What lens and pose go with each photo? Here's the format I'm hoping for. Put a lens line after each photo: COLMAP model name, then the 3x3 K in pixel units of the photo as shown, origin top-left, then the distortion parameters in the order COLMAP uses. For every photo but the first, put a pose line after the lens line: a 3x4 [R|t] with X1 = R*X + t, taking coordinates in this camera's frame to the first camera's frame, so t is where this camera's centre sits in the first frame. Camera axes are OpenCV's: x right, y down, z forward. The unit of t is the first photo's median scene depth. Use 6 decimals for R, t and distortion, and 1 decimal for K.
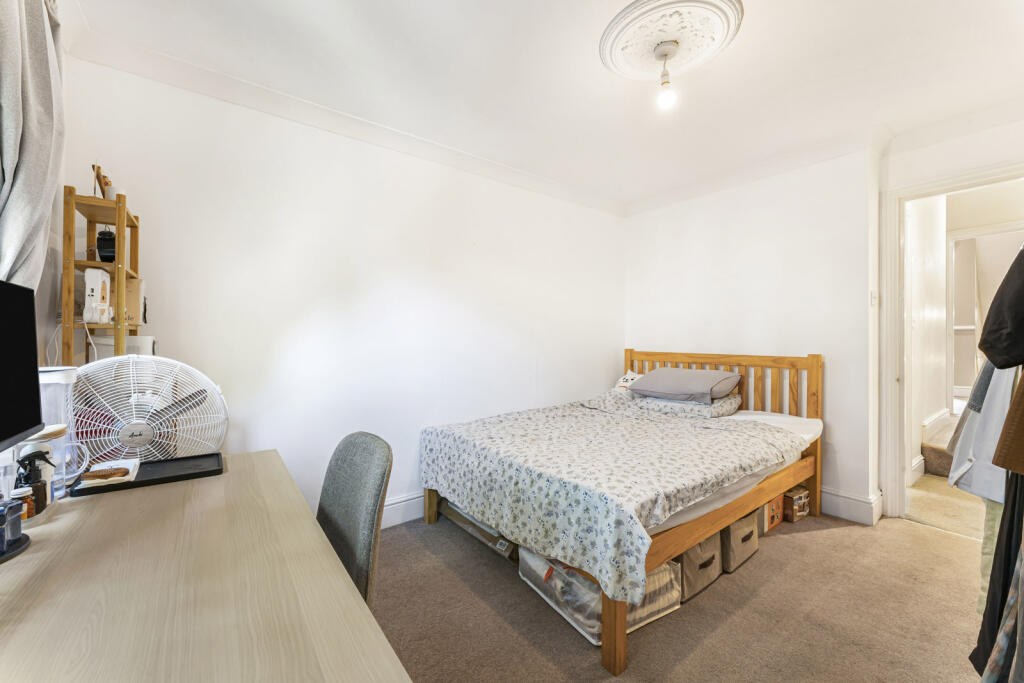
lens RADIAL K [[426.5, 0, 508.5], [0, 426.5, 339.6], [0, 0, 1]] dist [-0.001339, -0.000144]
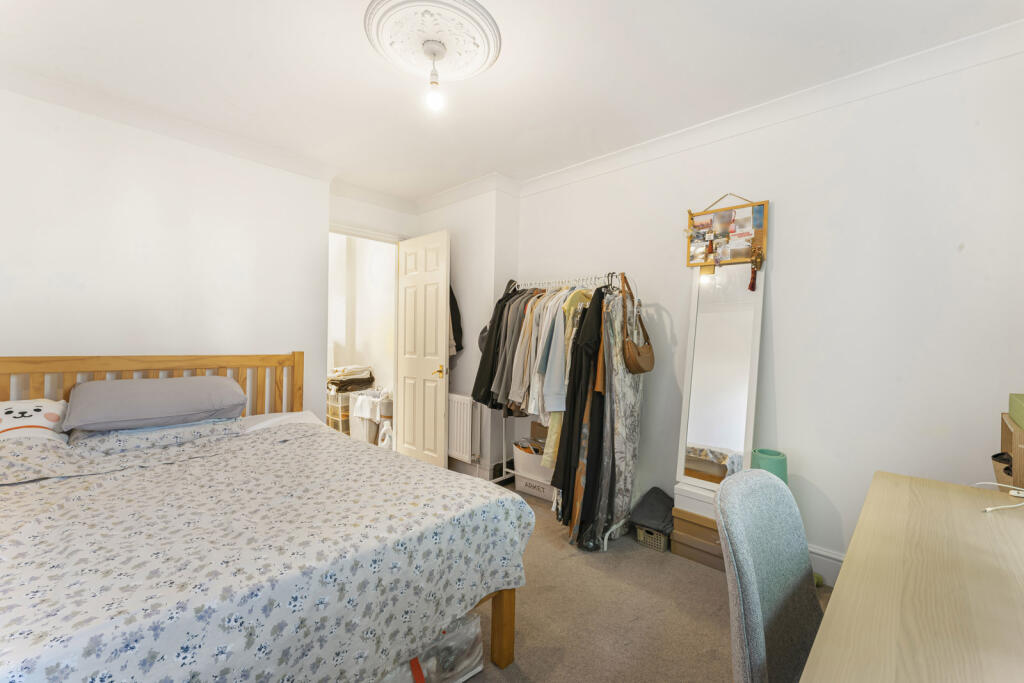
lens RADIAL K [[426.5, 0, 508.5], [0, 426.5, 339.6], [0, 0, 1]] dist [-0.001339, -0.000144]
pose [[-0.187348, -0.005477, 0.982278, -0.623660], [-0.014216, 0.999895, 0.002864, -0.007662], [-0.982191, -0.013427, -0.187406, 0.979100]]
